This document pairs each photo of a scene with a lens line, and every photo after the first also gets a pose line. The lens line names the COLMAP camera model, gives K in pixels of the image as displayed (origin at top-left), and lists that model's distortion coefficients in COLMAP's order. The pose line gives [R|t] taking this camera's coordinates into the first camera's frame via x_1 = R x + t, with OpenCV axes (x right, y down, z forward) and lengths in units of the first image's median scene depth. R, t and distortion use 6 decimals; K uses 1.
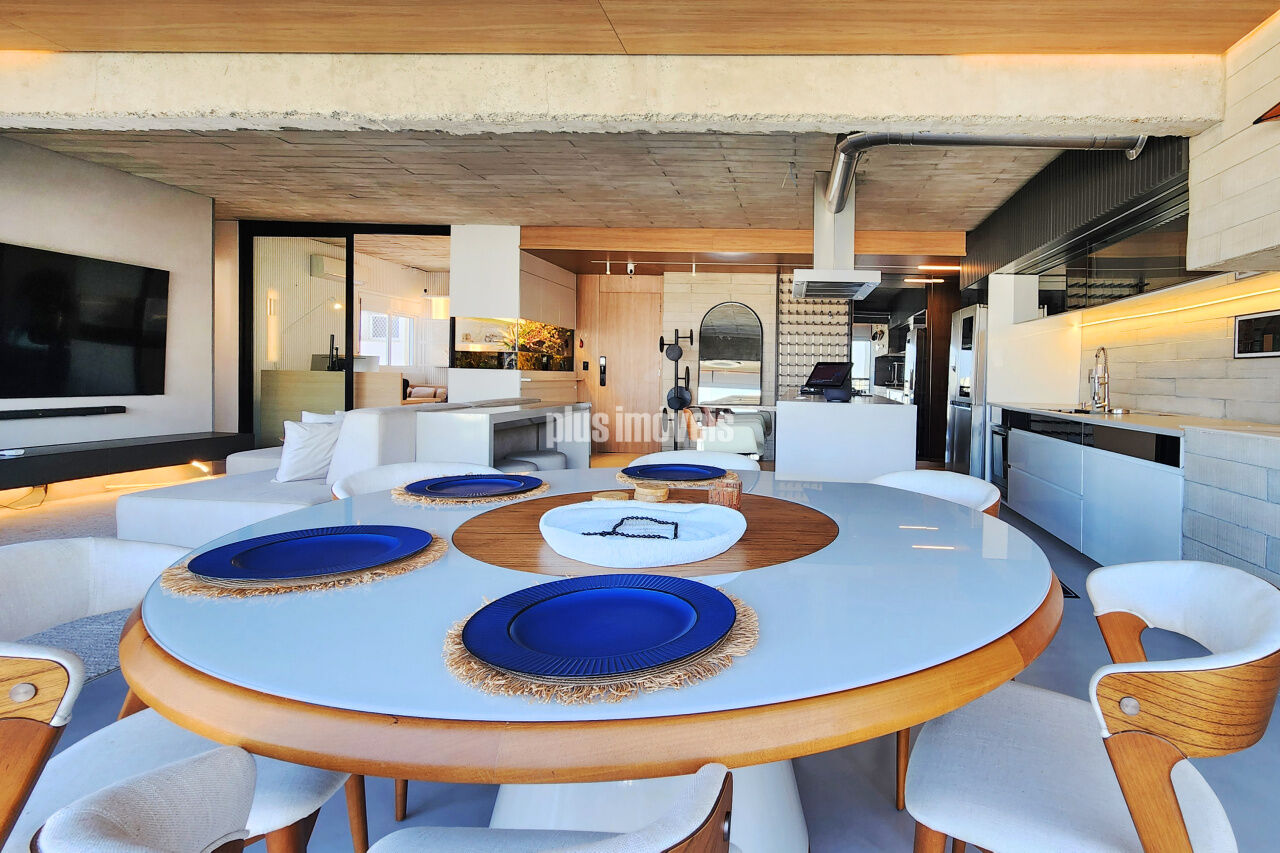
lens RADIAL K [[627.3, 0, 764.6], [0, 627.3, 385.6], [0, 0, 1]] dist [-0.000347, 0.002191]
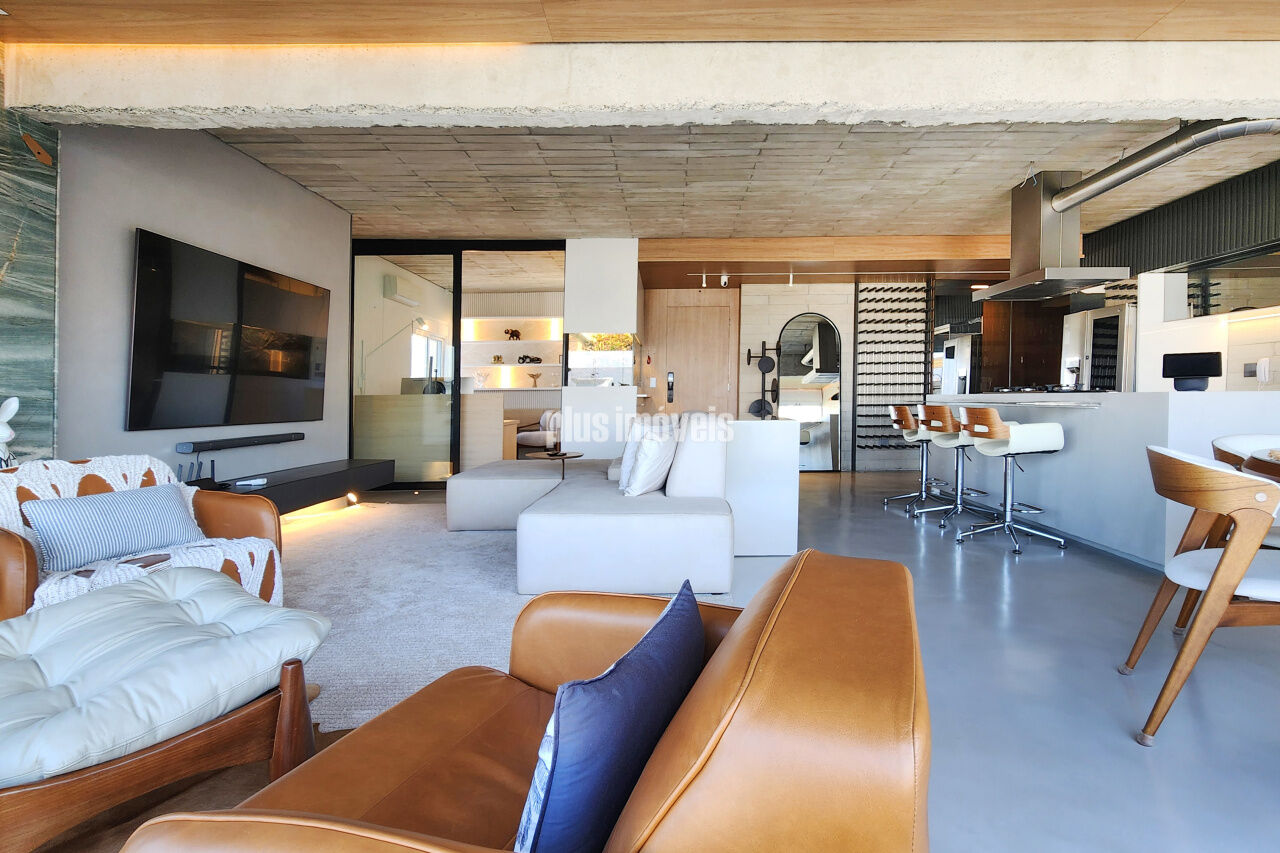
lens RADIAL K [[627.3, 0, 674.0], [0, 627.3, 413.0], [0, 0, 1]] dist [-0.000347, 0.002191]
pose [[0.997780, -0.036868, 0.055463, -0.400130], [0.036471, 0.999301, 0.008164, 0.012653], [-0.055725, -0.006123, 0.998427, 0.013462]]
